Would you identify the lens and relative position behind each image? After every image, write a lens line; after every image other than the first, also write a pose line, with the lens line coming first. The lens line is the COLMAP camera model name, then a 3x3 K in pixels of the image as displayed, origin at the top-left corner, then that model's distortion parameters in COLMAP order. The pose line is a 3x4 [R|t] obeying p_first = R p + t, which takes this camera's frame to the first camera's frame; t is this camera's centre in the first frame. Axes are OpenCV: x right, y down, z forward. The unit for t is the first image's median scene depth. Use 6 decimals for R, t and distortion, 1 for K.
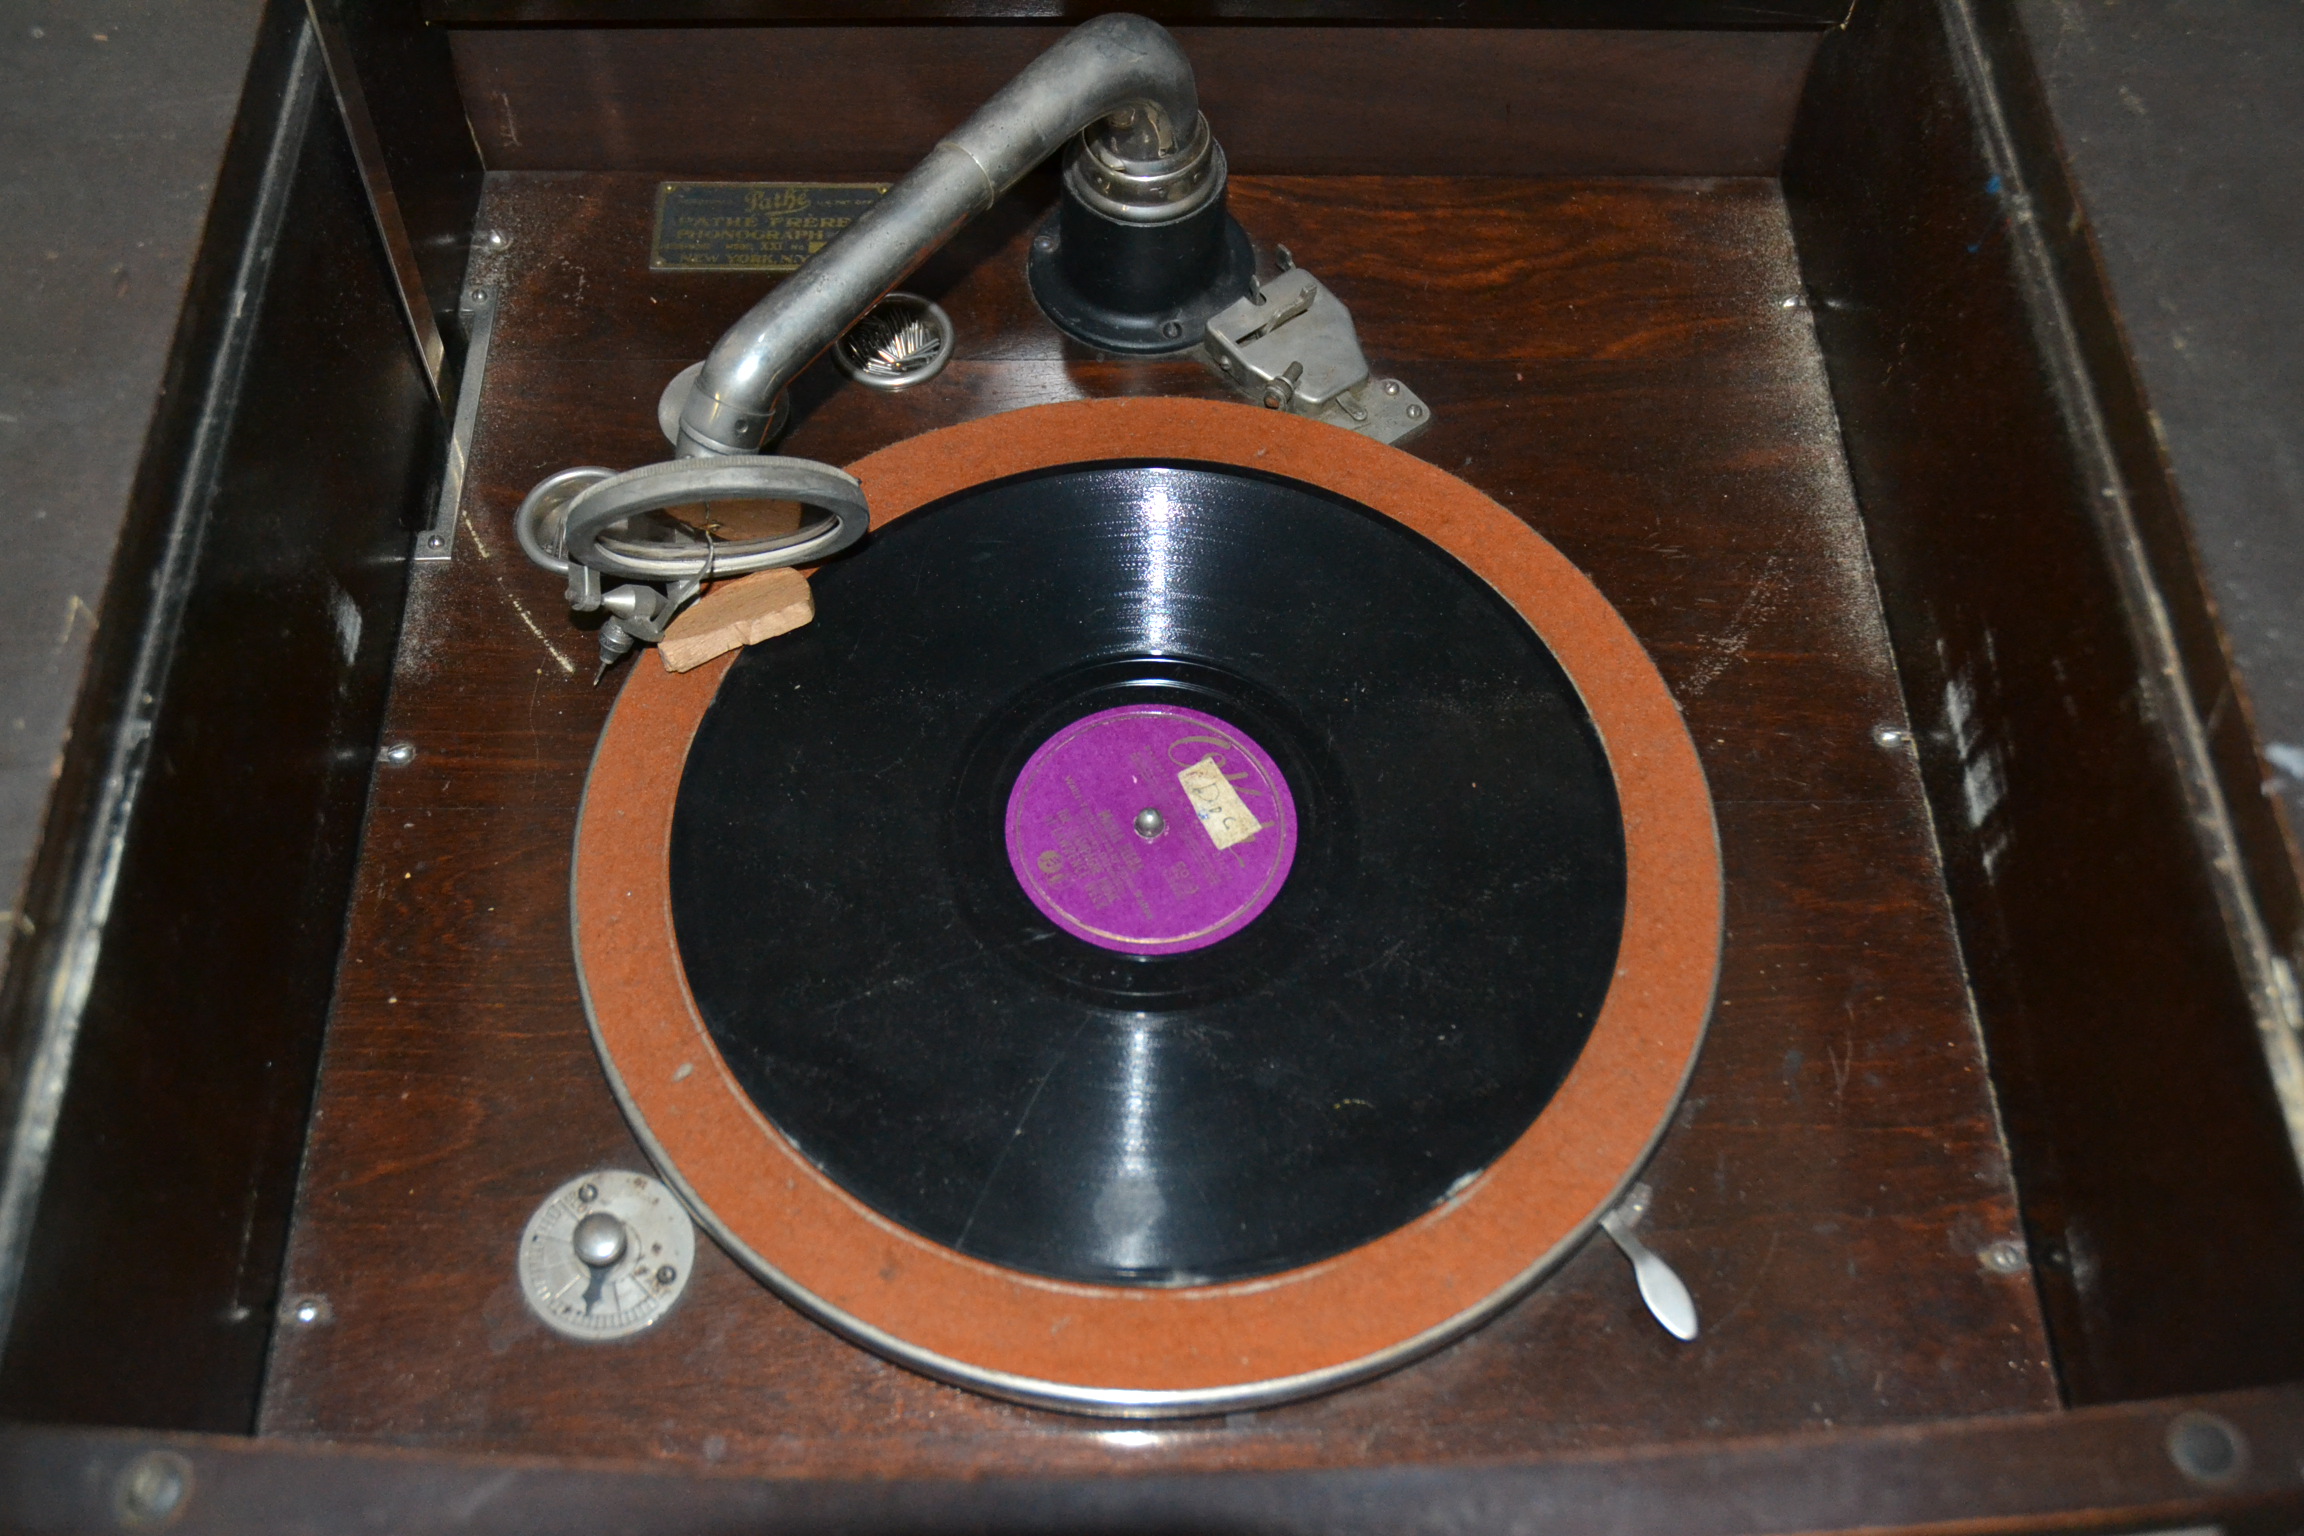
lens RADIAL K [[2385.4, 0, 1158.2], [0, 2385.4, 767.5], [0, 0, 1]] dist [-0.102029, 0.000000]
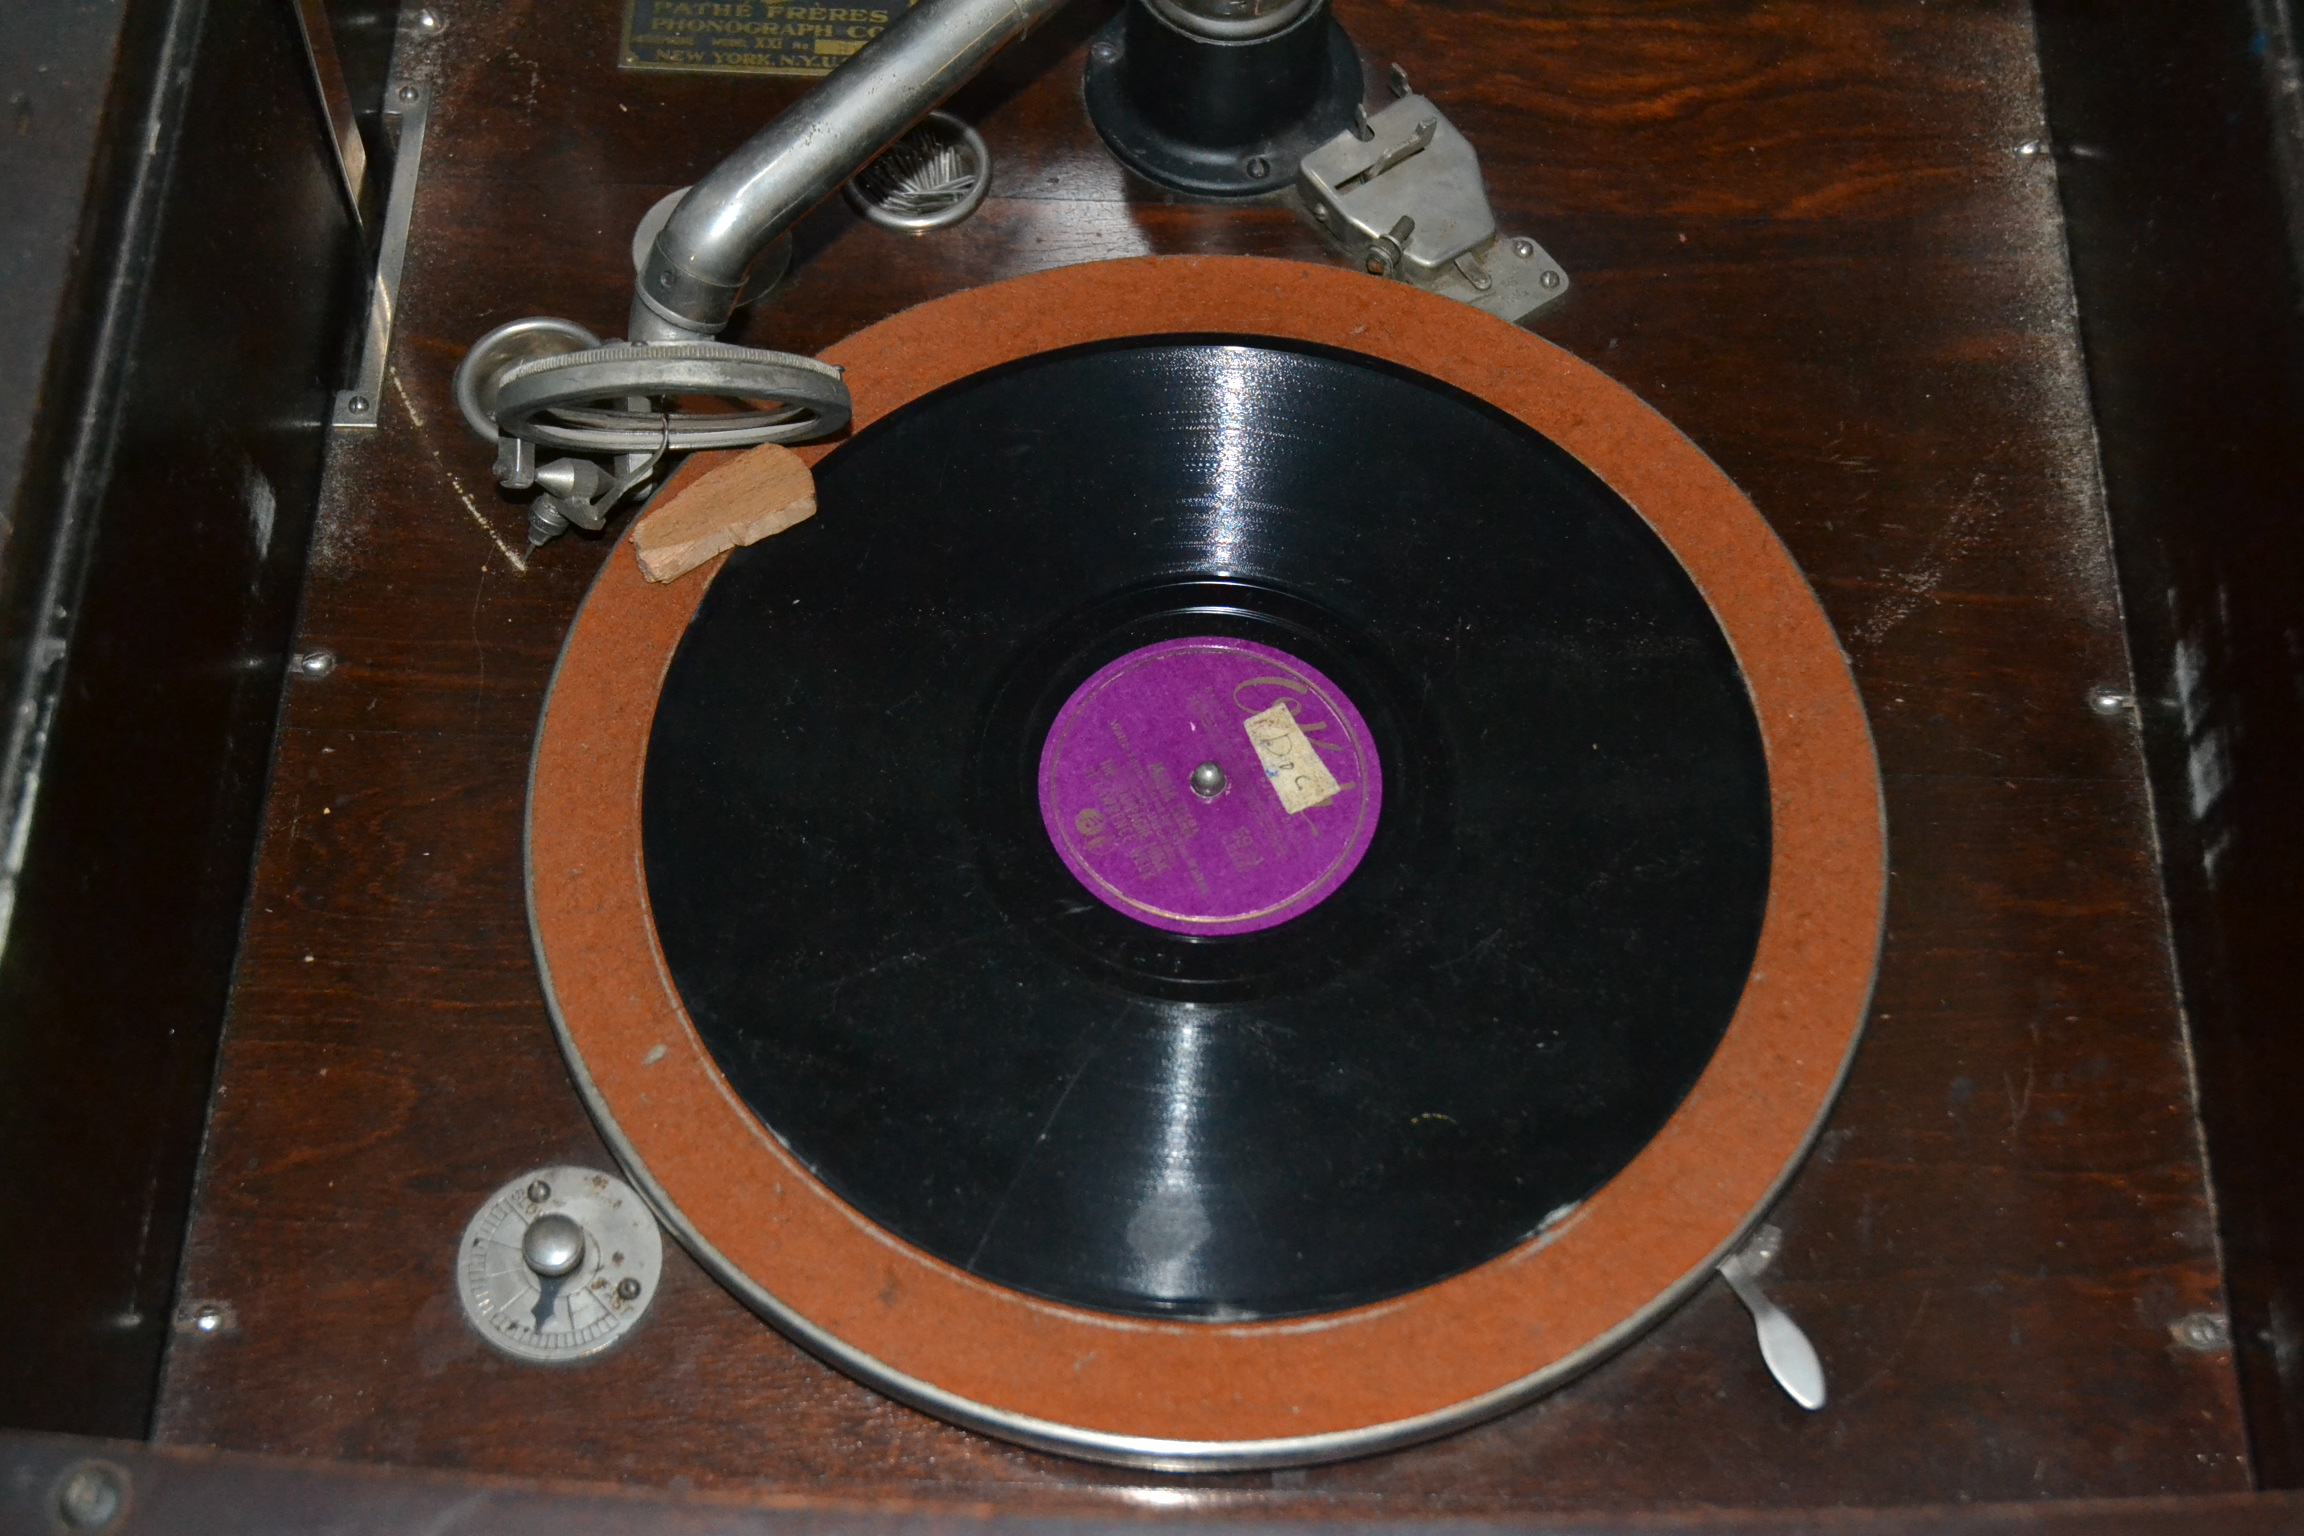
lens RADIAL K [[3410.0, 0, 1154.8], [0, 3410.0, 770.4], [0, 0, 1]] dist [-0.037693, 0.000000]
pose [[0.999166, 0.034234, -0.022234, 0.004308], [-0.033220, 0.998458, 0.044473, -0.033586], [0.023723, -0.043697, 0.998763, -0.212876]]
